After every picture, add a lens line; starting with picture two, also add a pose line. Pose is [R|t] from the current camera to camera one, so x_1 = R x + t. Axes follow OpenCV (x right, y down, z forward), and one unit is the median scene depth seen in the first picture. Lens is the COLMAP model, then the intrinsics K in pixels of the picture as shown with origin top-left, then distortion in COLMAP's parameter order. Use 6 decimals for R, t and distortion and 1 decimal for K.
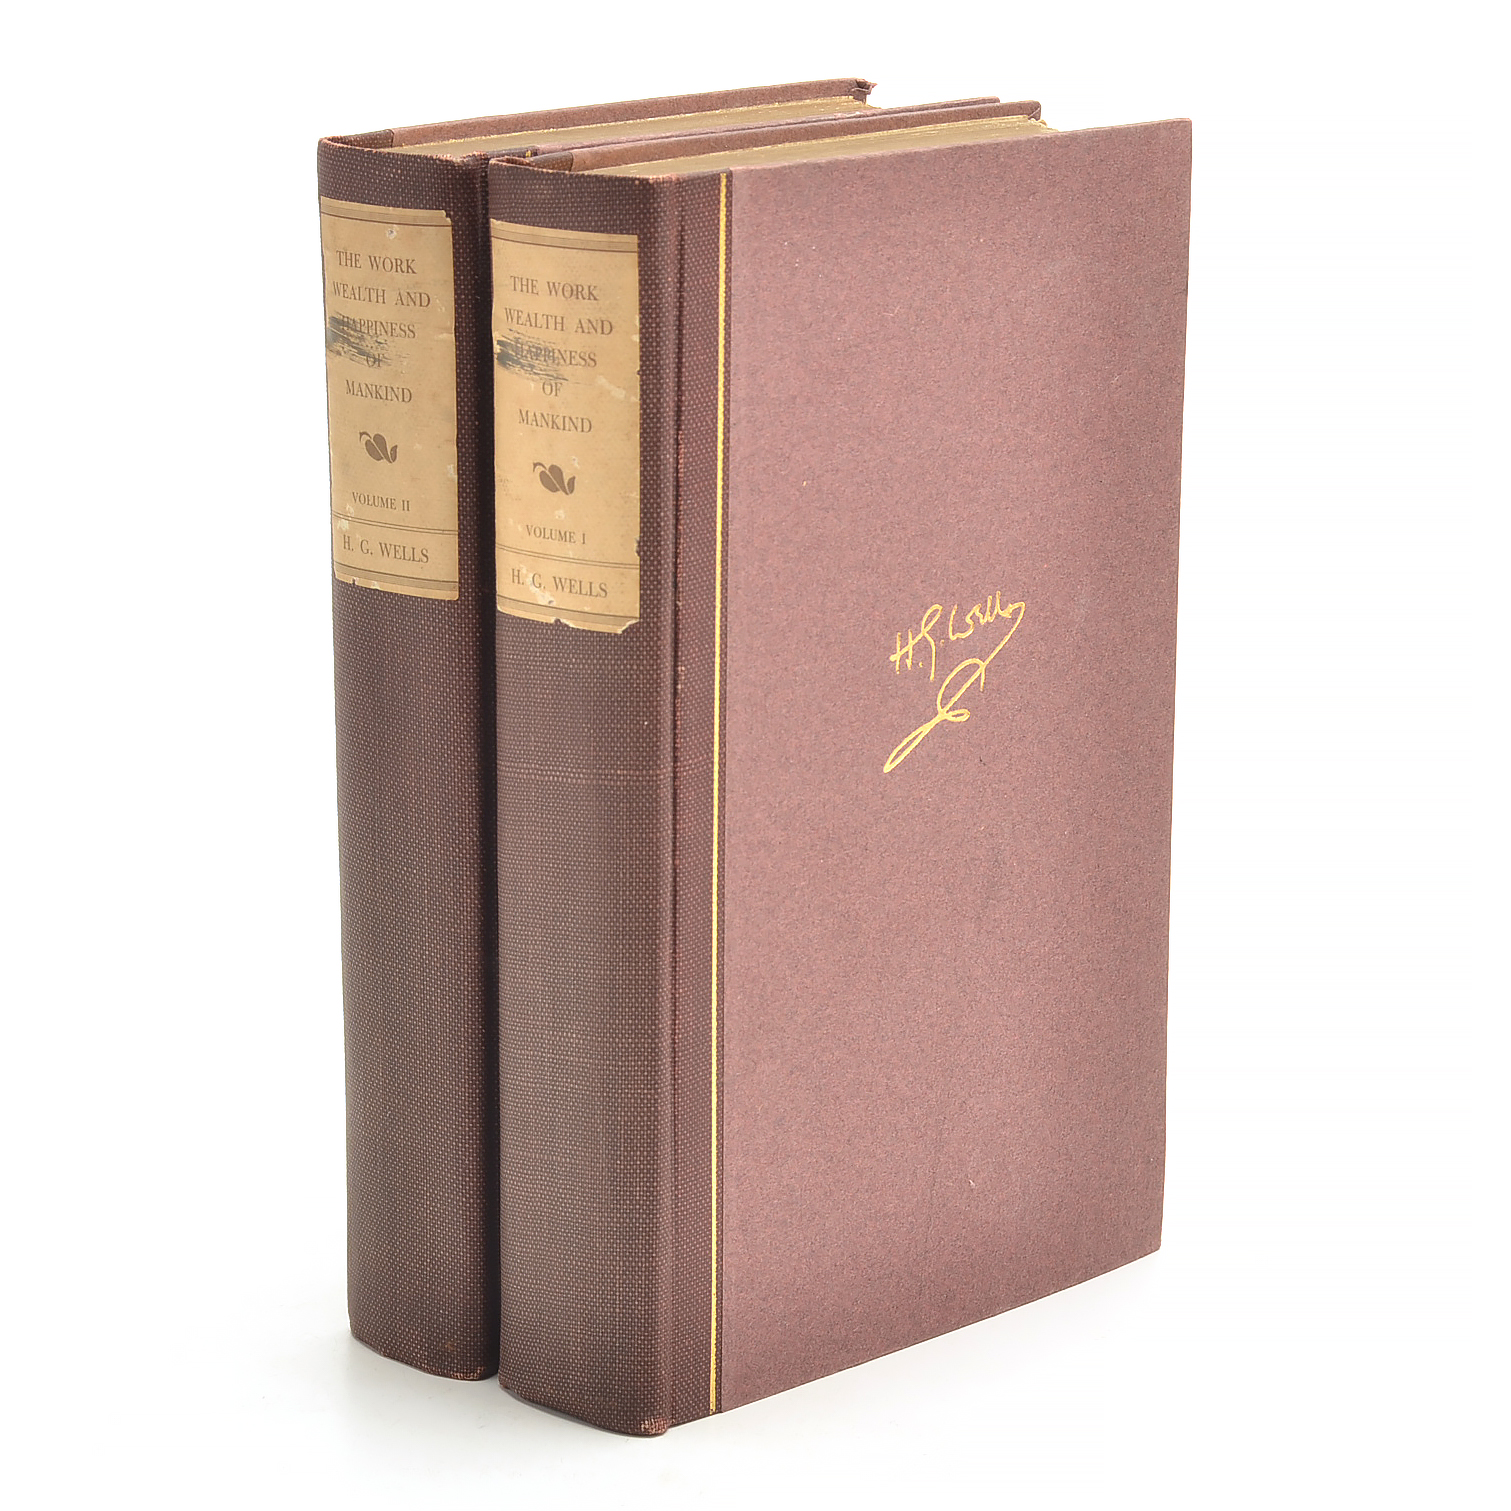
lens RADIAL K [[5156.4, 0, 755.1], [0, 5156.4, 754.5], [0, 0, 1]] dist [-0.127761, 0.000000]
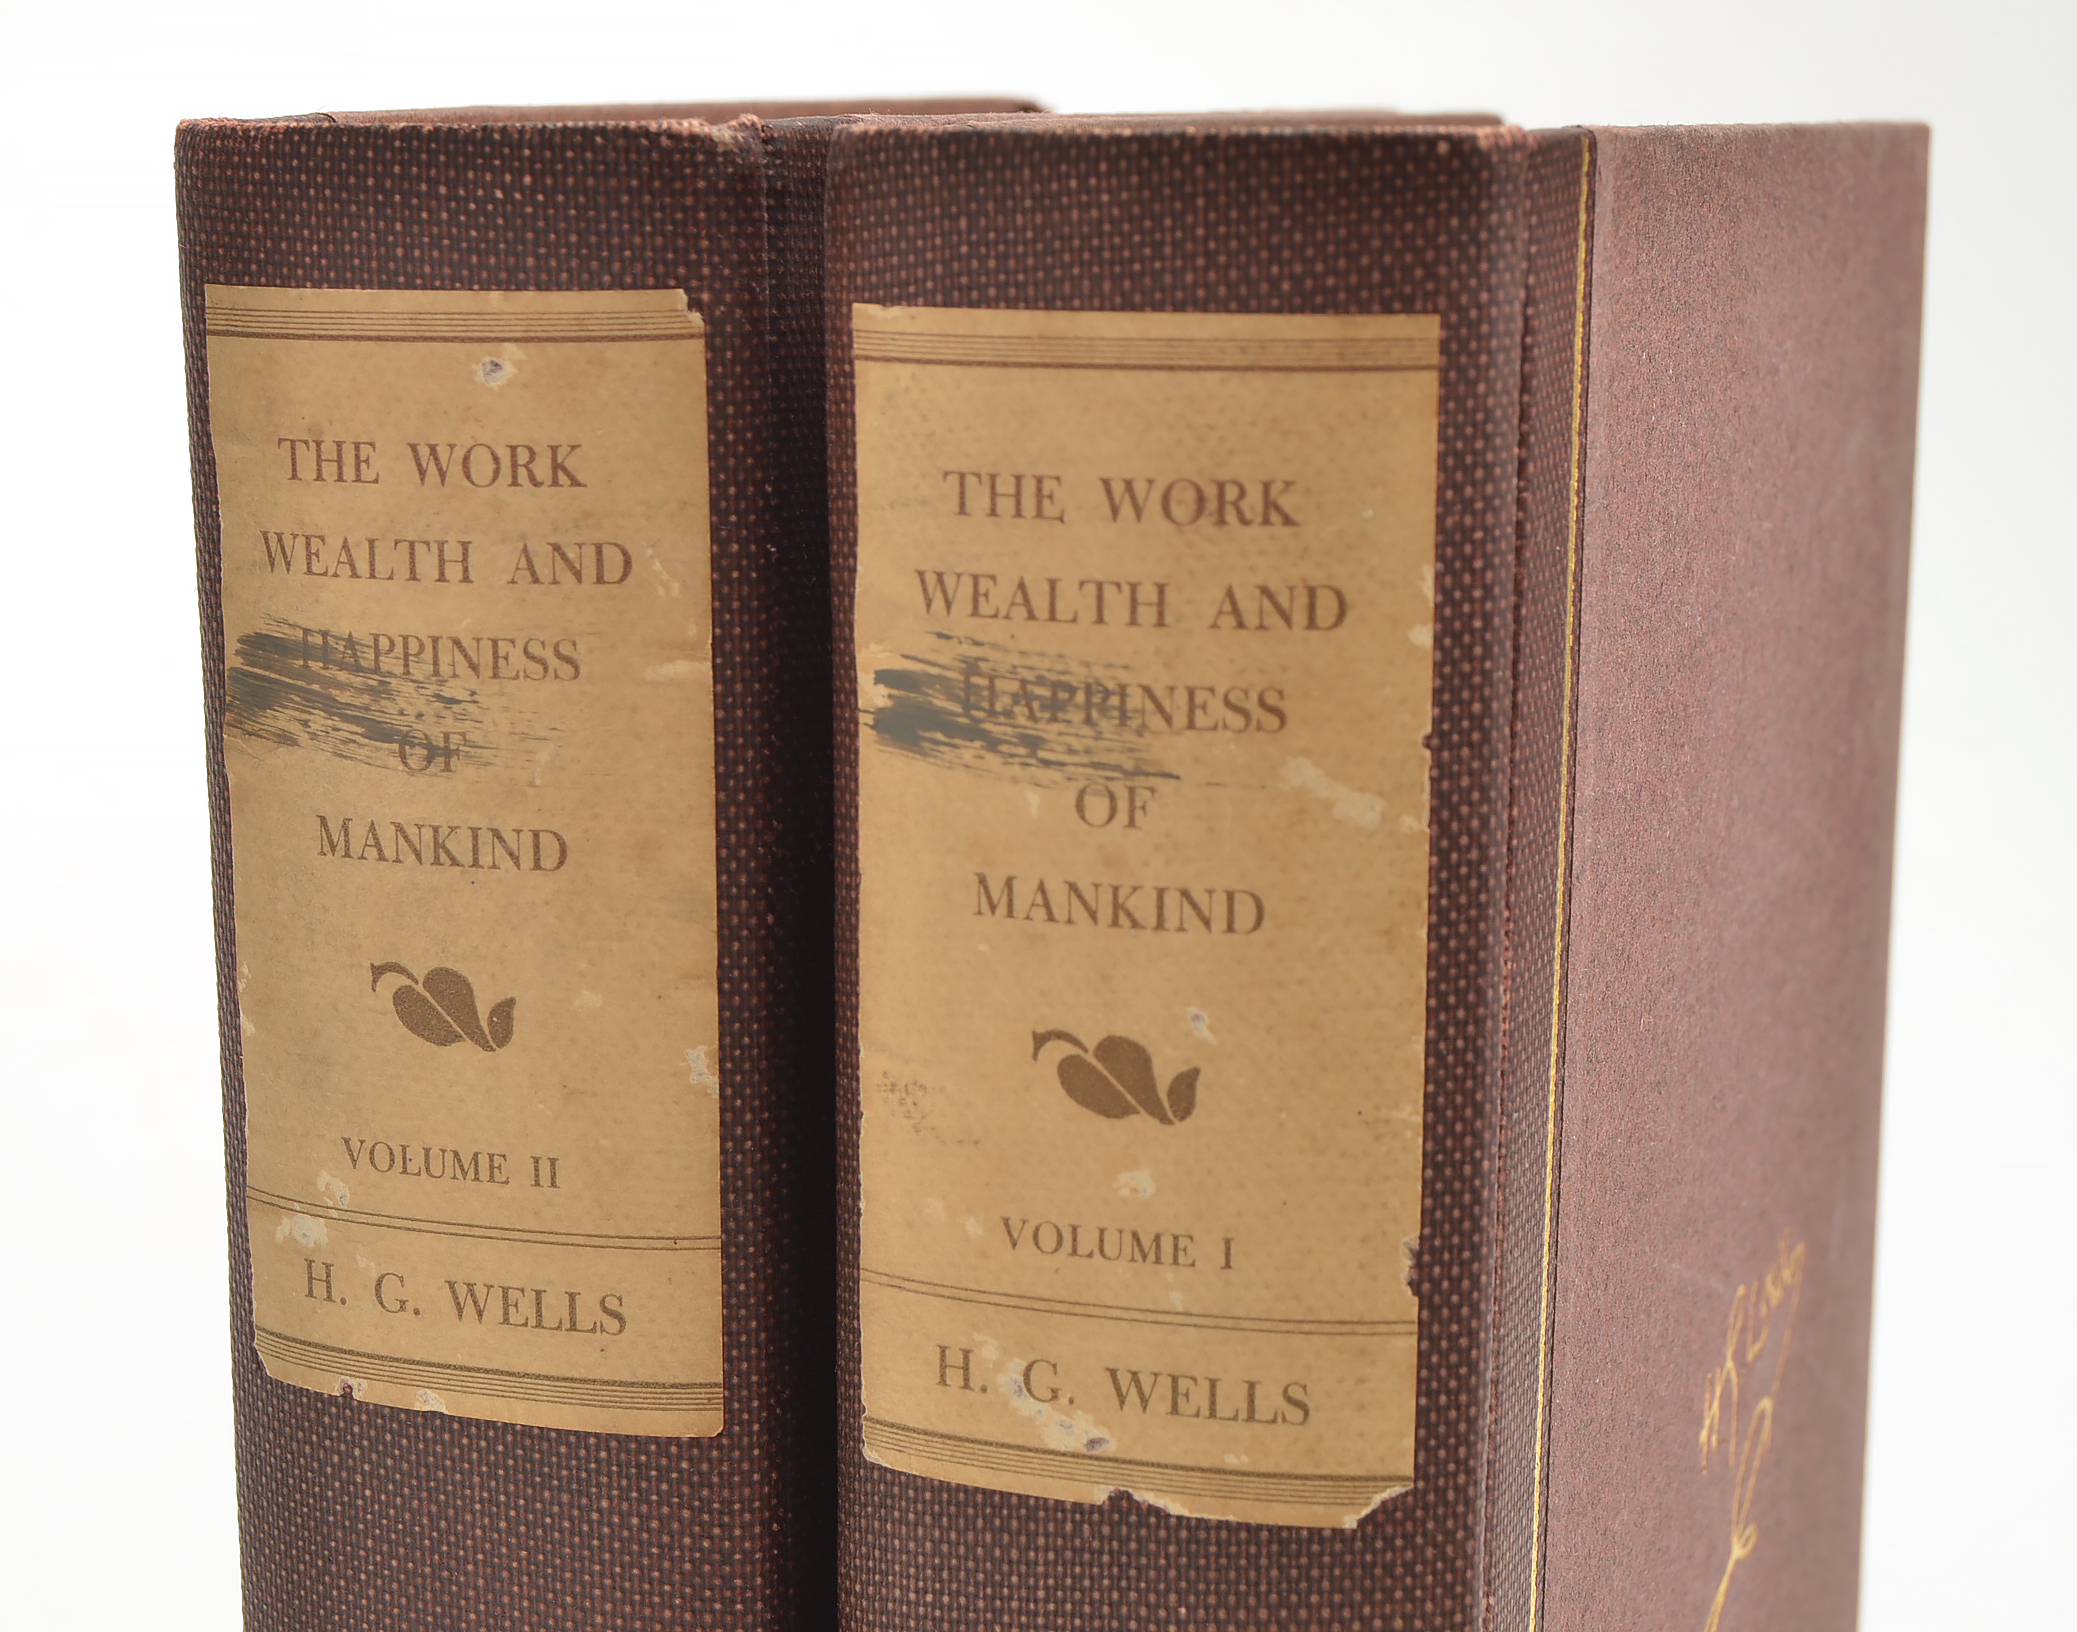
lens RADIAL K [[4760.9, 0, 1039.1], [0, 4760.9, 825.6], [0, 0, 1]] dist [-0.069808, 0.000000]
pose [[0.948426, -0.061133, 0.311049, -0.133717], [0.077745, 0.996118, -0.041277, -0.055794], [-0.307318, 0.063331, 0.949497, 0.691231]]
